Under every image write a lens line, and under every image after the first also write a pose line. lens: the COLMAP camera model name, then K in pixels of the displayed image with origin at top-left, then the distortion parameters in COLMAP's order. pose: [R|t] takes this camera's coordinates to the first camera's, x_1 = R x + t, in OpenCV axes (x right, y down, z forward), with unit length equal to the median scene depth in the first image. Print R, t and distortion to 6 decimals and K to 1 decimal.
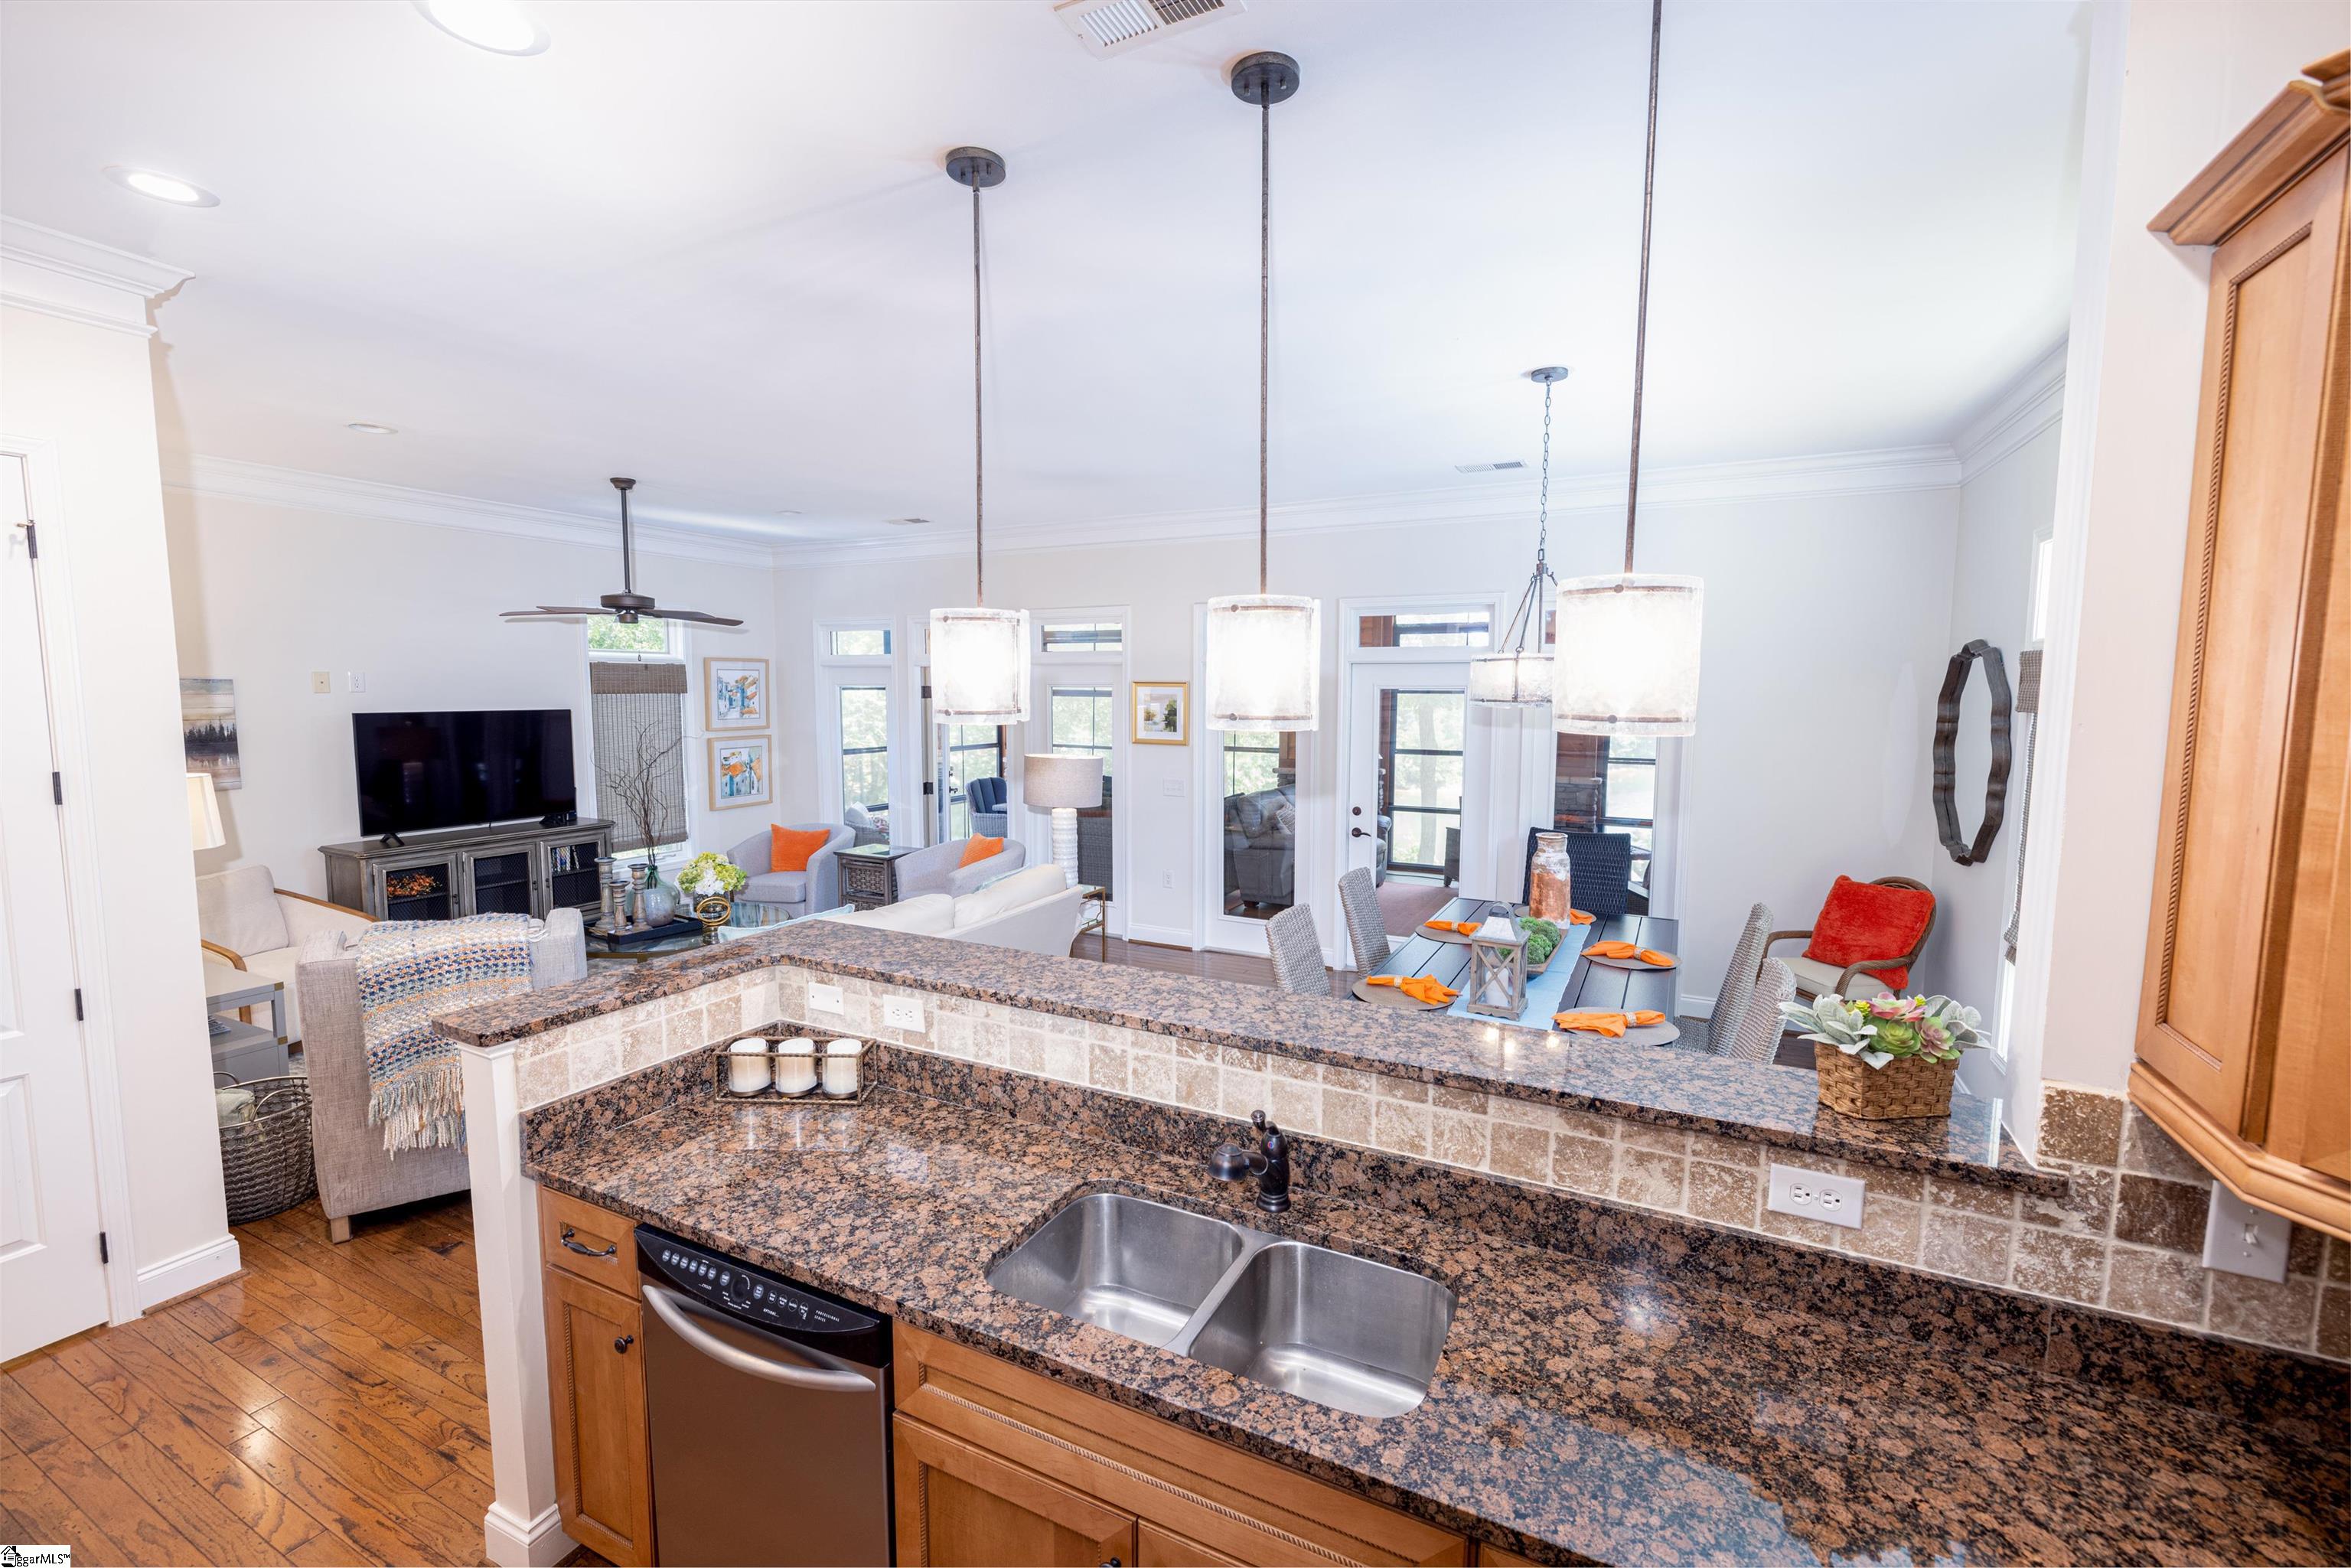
lens RADIAL K [[990.5, 0, 1175.4], [0, 990.5, 781.1], [0, 0, 1]] dist [0.000994, -0.000258]
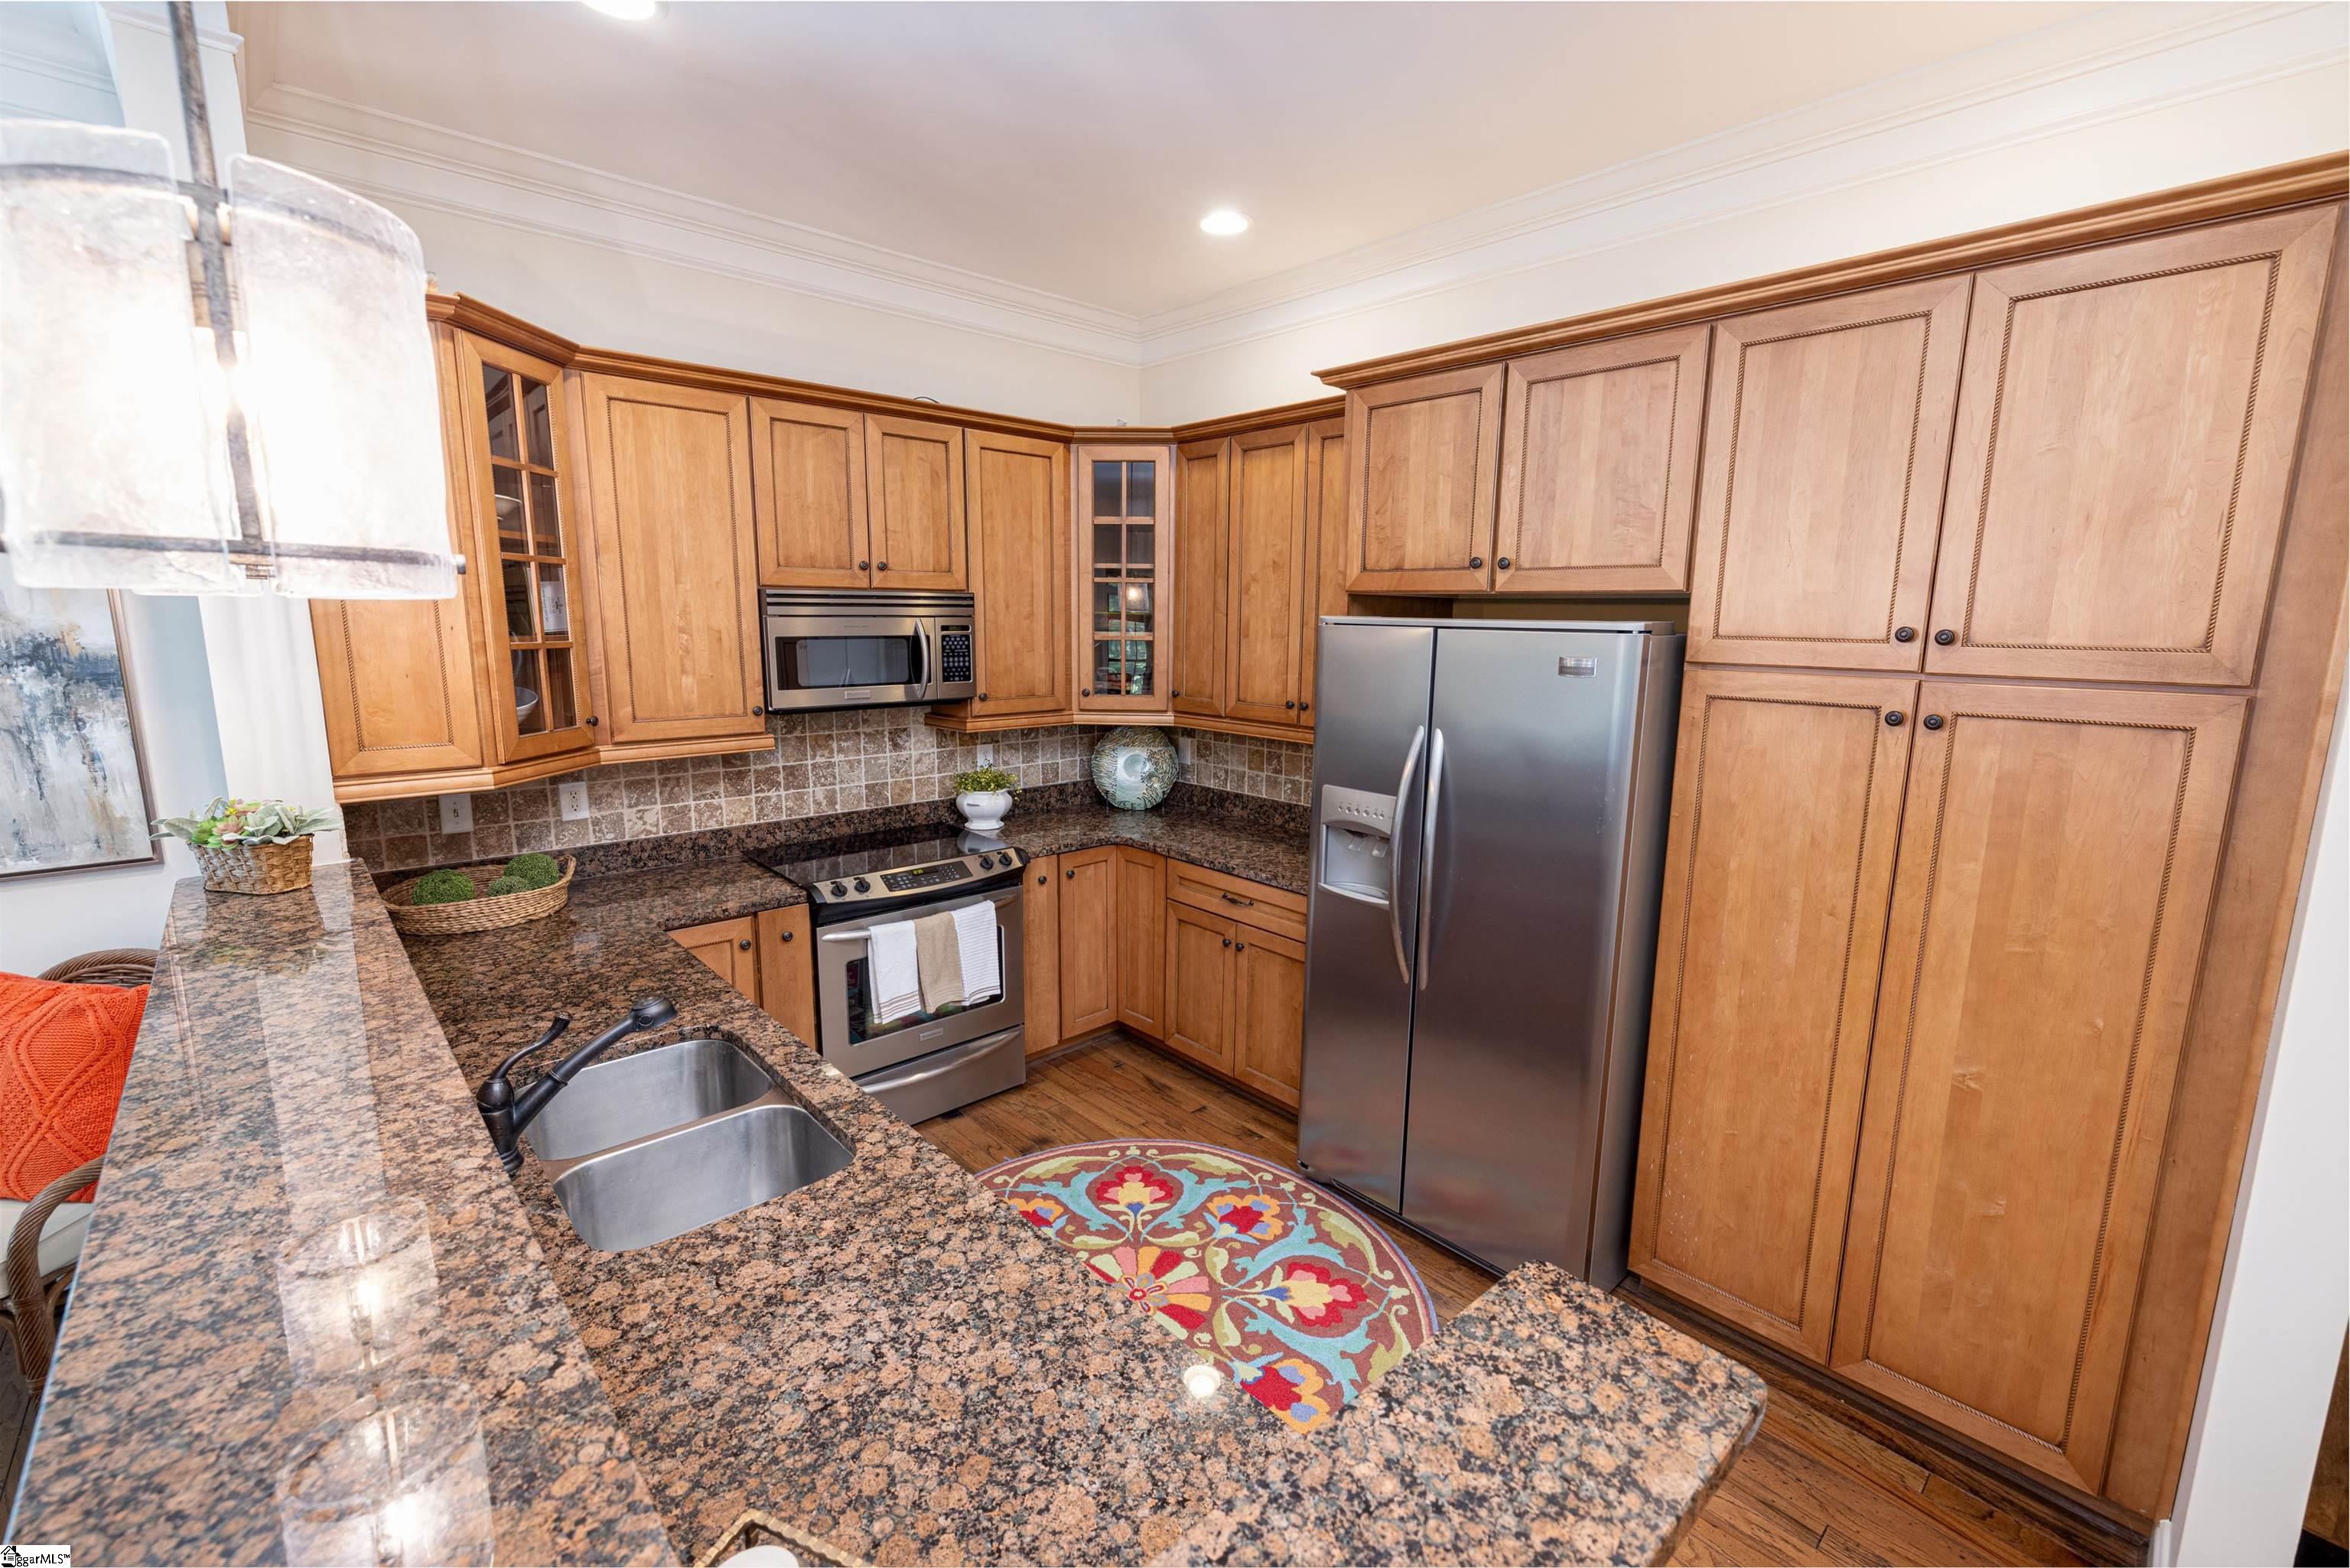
lens RADIAL K [[990.1, 0, 1182.7], [0, 990.1, 781.3], [0, 0, 1]] dist [0.000994, -0.000258]
pose [[-0.940338, -0.072874, 0.332346, -0.553114], [0.016494, 0.965882, 0.258458, -0.076848], [-0.339842, 0.248520, -0.907053, 1.167779]]
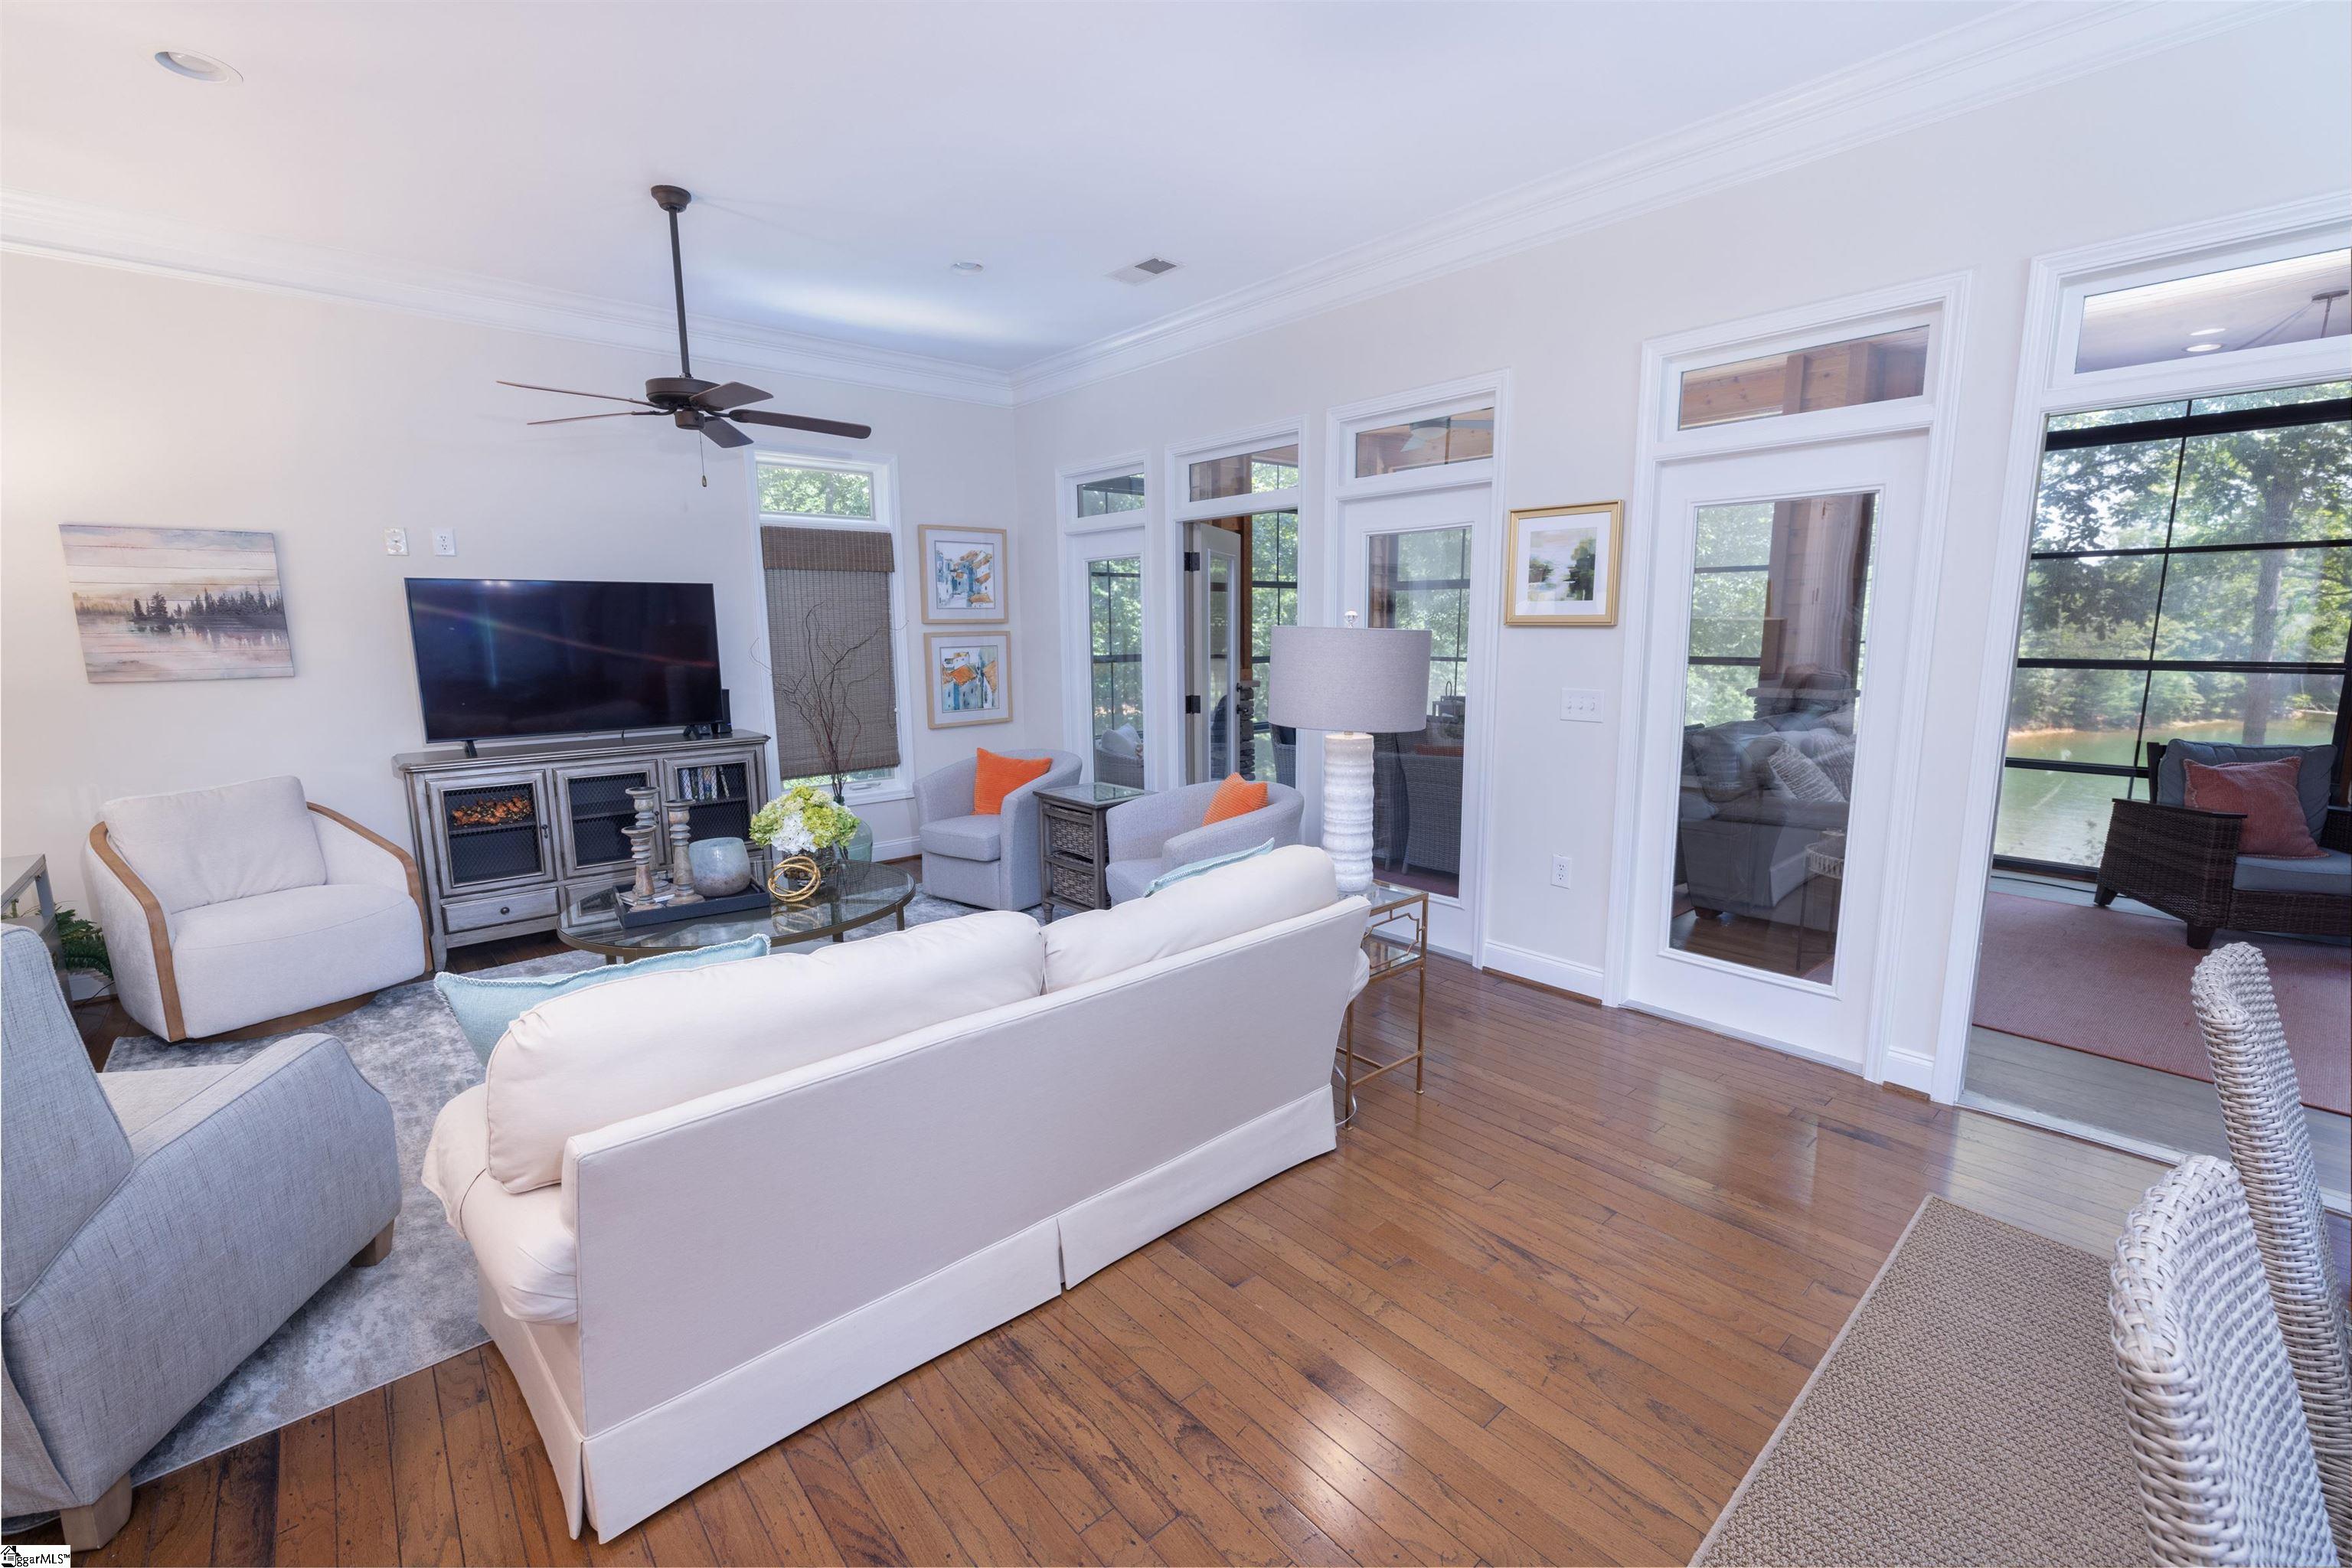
lens RADIAL K [[991.0, 0, 1175.9], [0, 991.0, 781.1], [0, 0, 1]] dist [0.000994, -0.000258]
pose [[0.929805, 0.047027, -0.365036, -0.008091], [-0.023747, 0.997402, 0.068007, 0.016310], [0.367286, -0.054565, 0.928506, 0.413247]]
